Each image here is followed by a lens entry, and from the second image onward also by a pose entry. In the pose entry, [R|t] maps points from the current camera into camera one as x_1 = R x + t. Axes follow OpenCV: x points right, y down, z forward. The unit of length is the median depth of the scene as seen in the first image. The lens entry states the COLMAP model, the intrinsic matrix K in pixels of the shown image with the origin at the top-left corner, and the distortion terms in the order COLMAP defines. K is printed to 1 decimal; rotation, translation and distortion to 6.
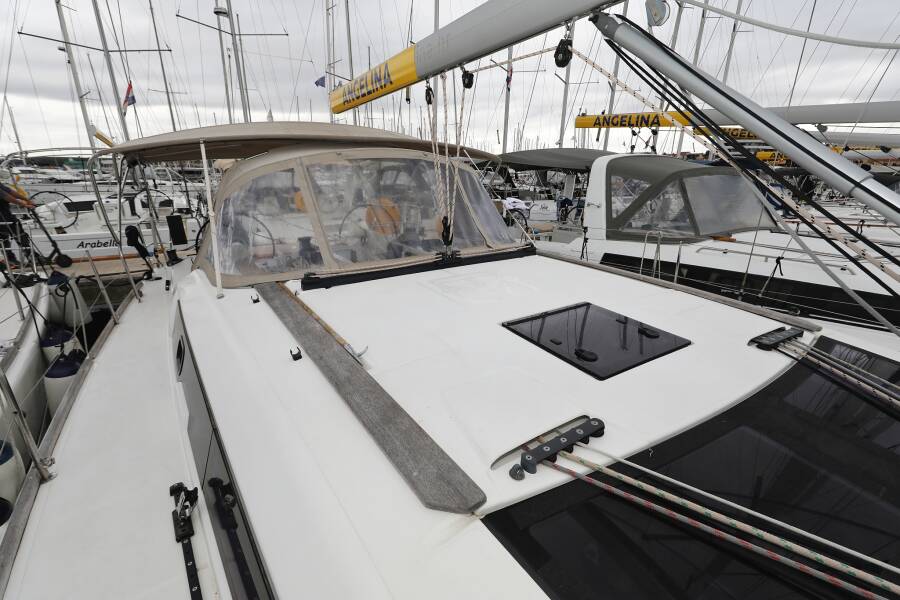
lens RADIAL K [[417.4, 0, 450.0], [0, 417.4, 300.0], [0, 0, 1]] dist [-0.001070, -0.000141]
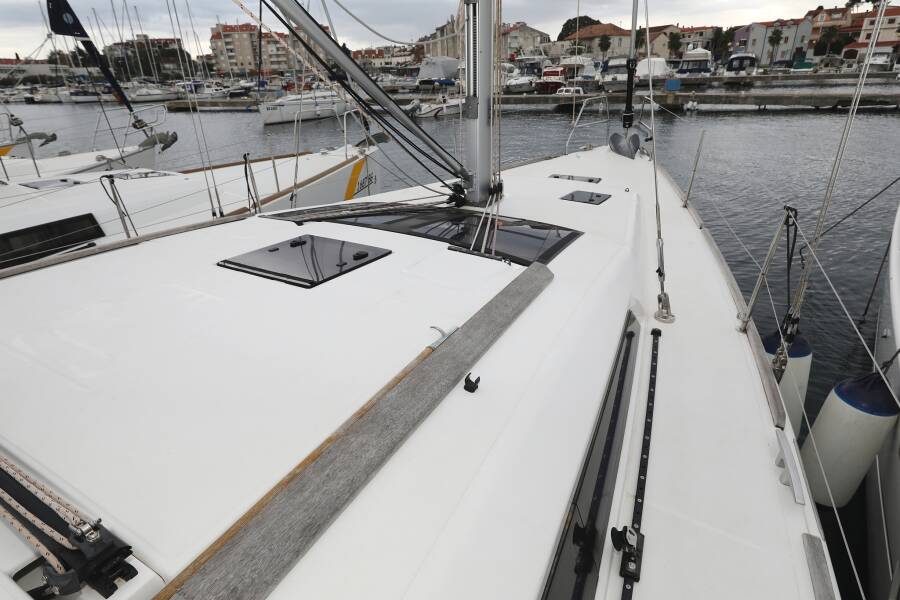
lens RADIAL K [[502.4, 0, 450.0], [0, 502.4, 300.0], [0, 0, 1]] dist [0.001896, 0.000195]
pose [[-0.495375, -0.343560, 0.797853, -0.944623], [0.277975, 0.807479, 0.520295, -0.419246], [-0.823003, 0.479525, -0.304504, 1.190260]]
